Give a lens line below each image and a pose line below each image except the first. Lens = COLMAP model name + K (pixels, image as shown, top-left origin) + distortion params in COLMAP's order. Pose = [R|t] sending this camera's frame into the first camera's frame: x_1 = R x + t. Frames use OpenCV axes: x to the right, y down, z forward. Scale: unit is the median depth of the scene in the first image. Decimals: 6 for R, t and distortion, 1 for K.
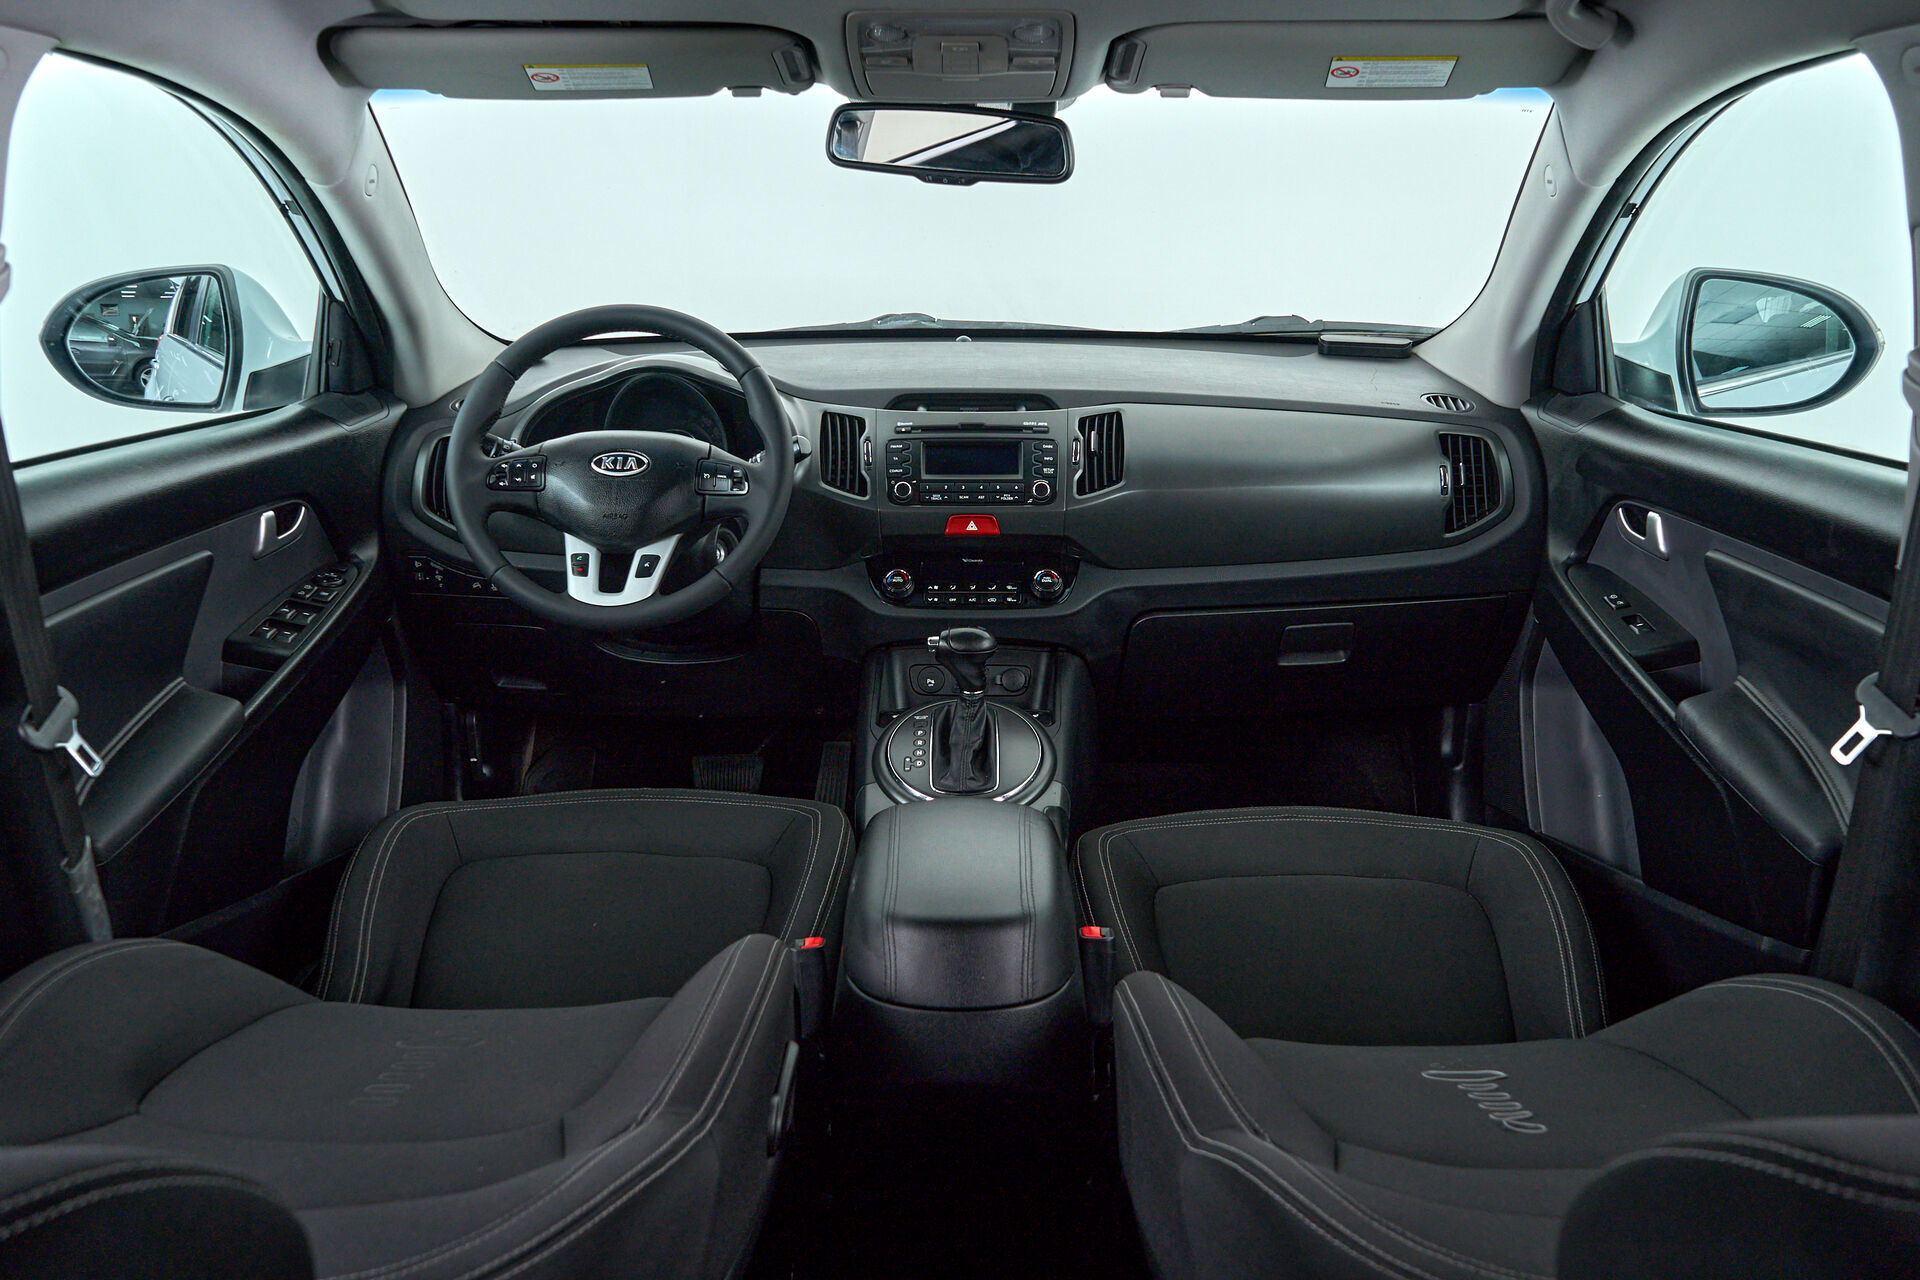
lens RADIAL K [[1548.6, 0, 960.0], [0, 1548.6, 640.0], [0, 0, 1]] dist [0.010701, -0.002761]
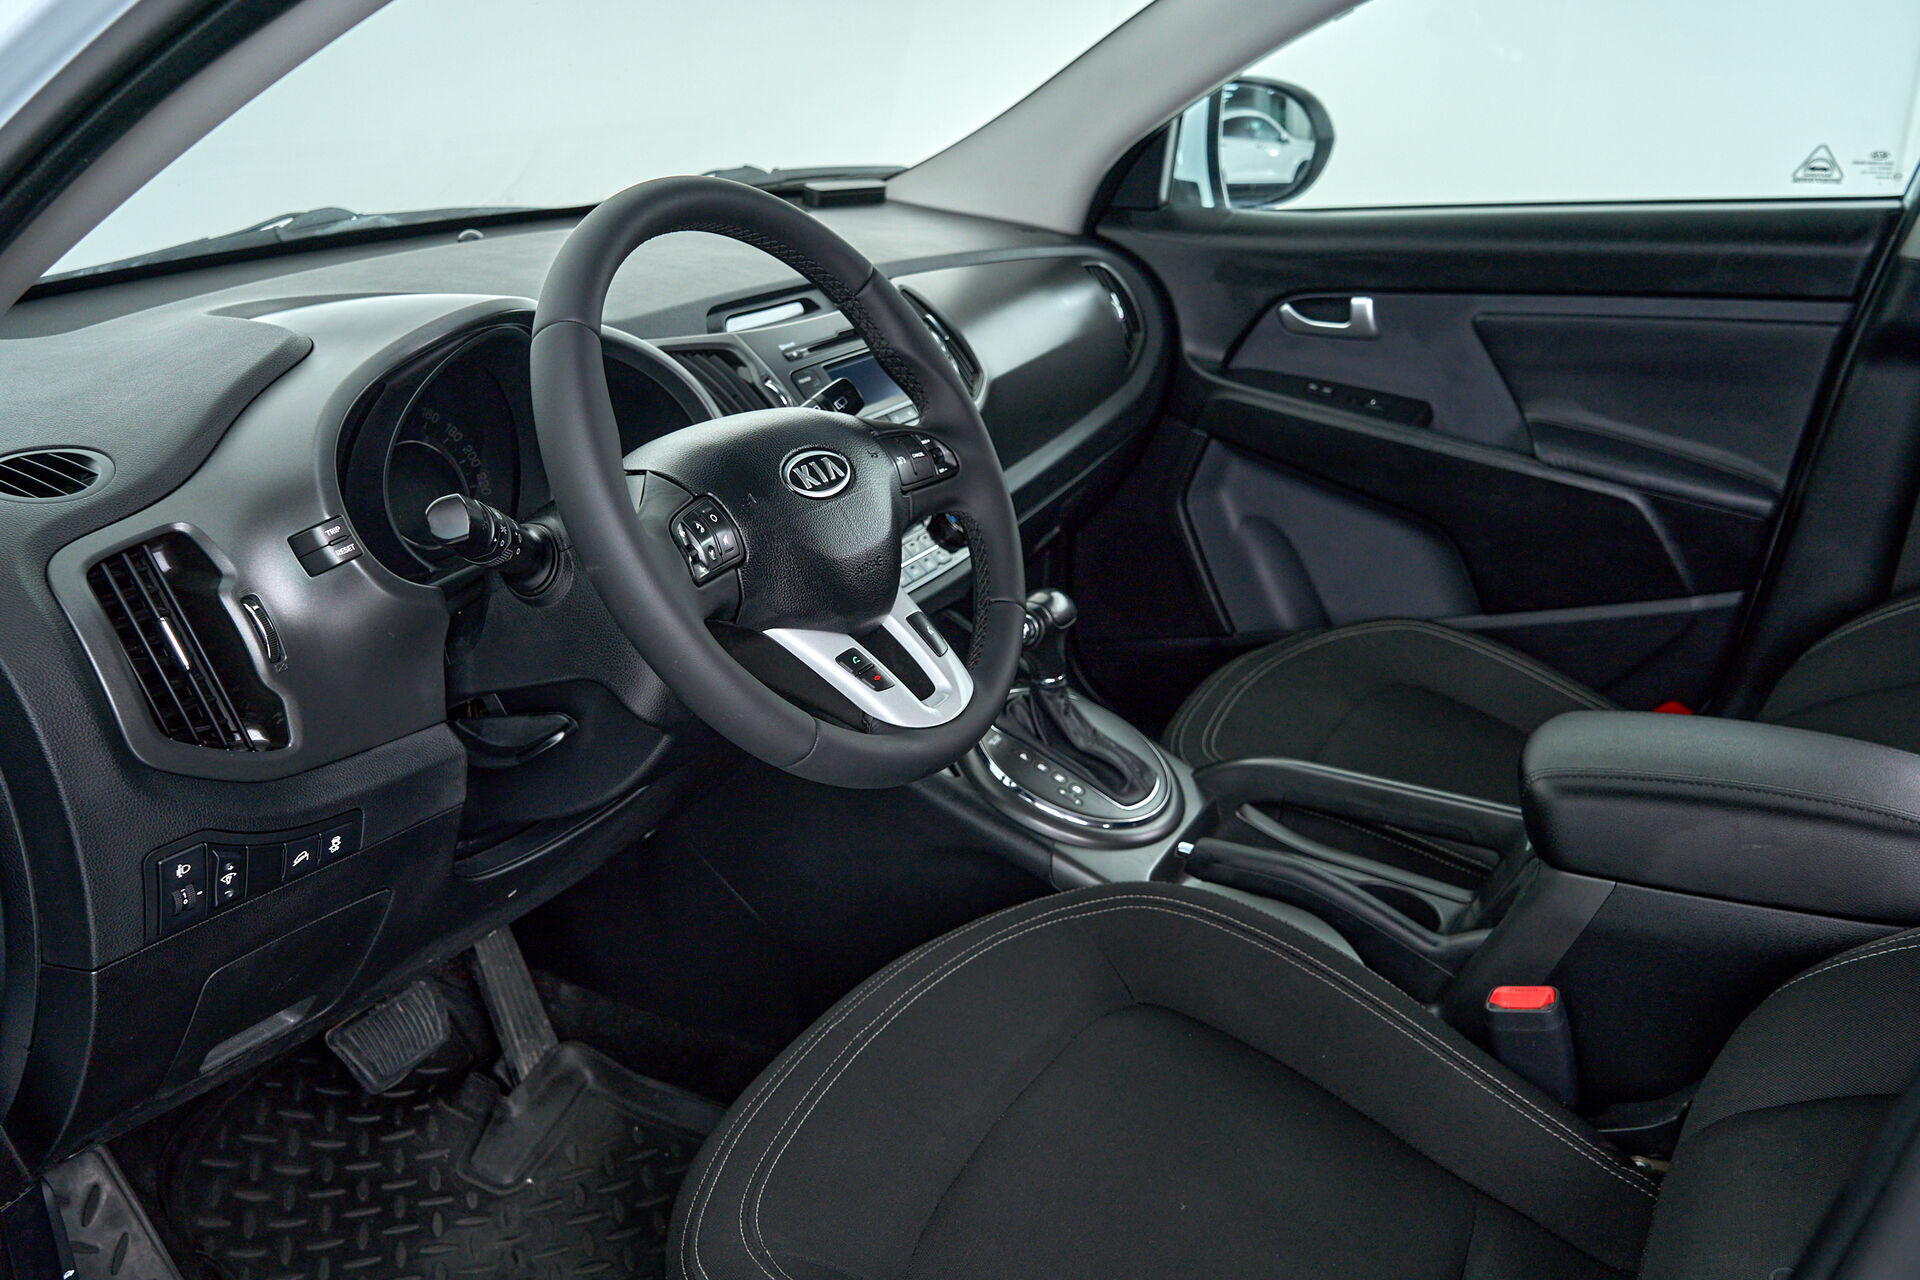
lens RADIAL K [[1550.7, 0, 960.0], [0, 1550.7, 640.0], [0, 0, 1]] dist [0.004368, -0.005996]
pose [[0.475334, -0.316947, 0.820733, -0.590315], [0.263837, 0.941275, 0.210694, -0.144159], [-0.839314, 0.116390, 0.531042, 0.617500]]
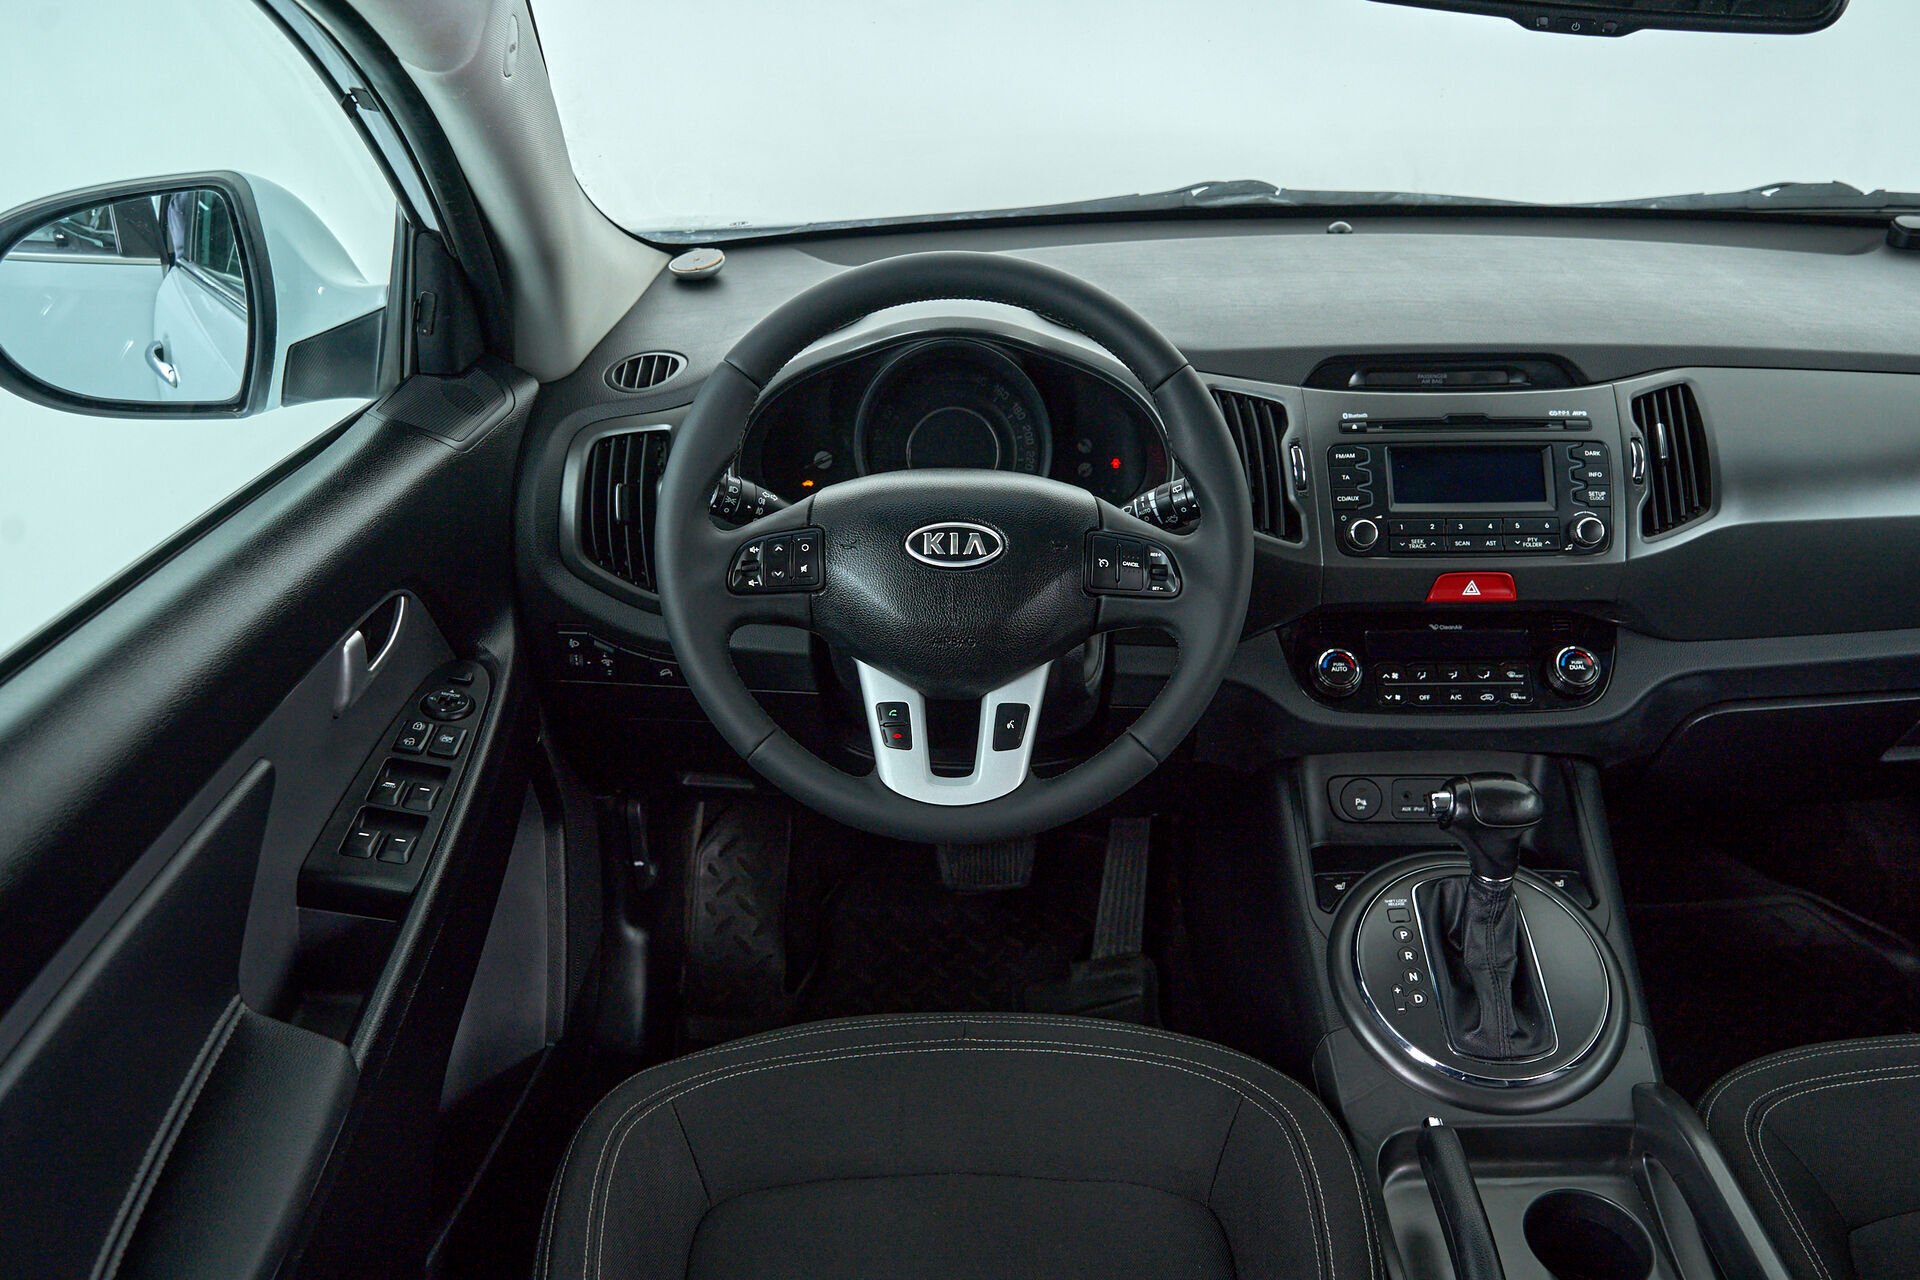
lens RADIAL K [[1550.7, 0, 960.0], [0, 1550.7, 640.0], [0, 0, 1]] dist [0.004368, -0.005996]
pose [[0.999937, -0.010601, -0.003776, -0.194965], [0.011060, 0.987723, 0.155823, -0.152391], [0.002078, -0.155854, 0.987778, 0.384625]]
